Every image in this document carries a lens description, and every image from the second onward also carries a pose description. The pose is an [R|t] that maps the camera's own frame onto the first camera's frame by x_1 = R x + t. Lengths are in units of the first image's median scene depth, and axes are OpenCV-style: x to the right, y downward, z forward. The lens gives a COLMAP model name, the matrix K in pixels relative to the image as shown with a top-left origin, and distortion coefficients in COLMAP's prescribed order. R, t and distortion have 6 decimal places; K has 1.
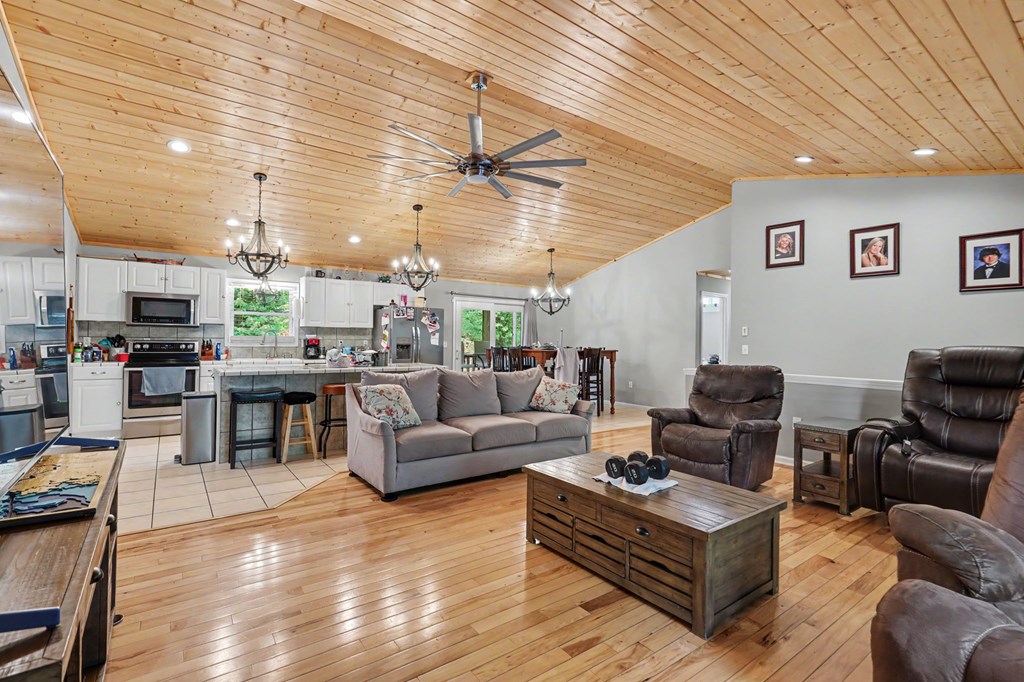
lens RADIAL K [[478.8, 0, 515.5], [0, 478.8, 339.6], [0, 0, 1]] dist [-0.004662, -0.000370]
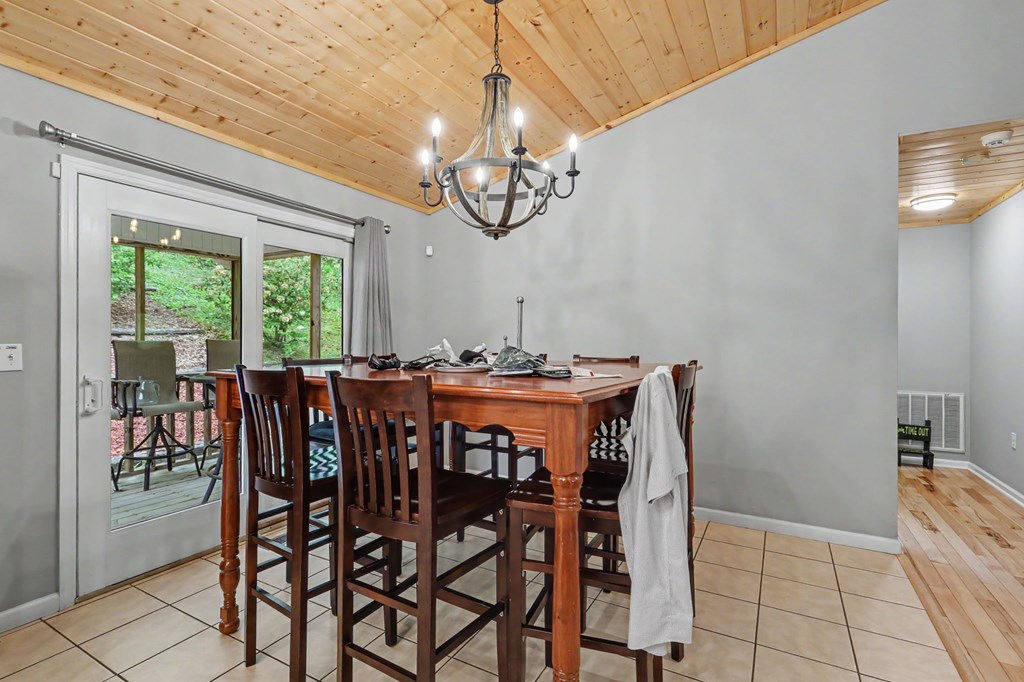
lens RADIAL K [[478.8, 0, 507.0], [0, 478.8, 344.5], [0, 0, 1]] dist [-0.004662, -0.000370]
pose [[0.912578, -0.014216, 0.408655, -0.023627], [0.008754, 0.999846, 0.015232, 0.002433], [-0.408808, -0.010324, 0.912562, 0.631783]]
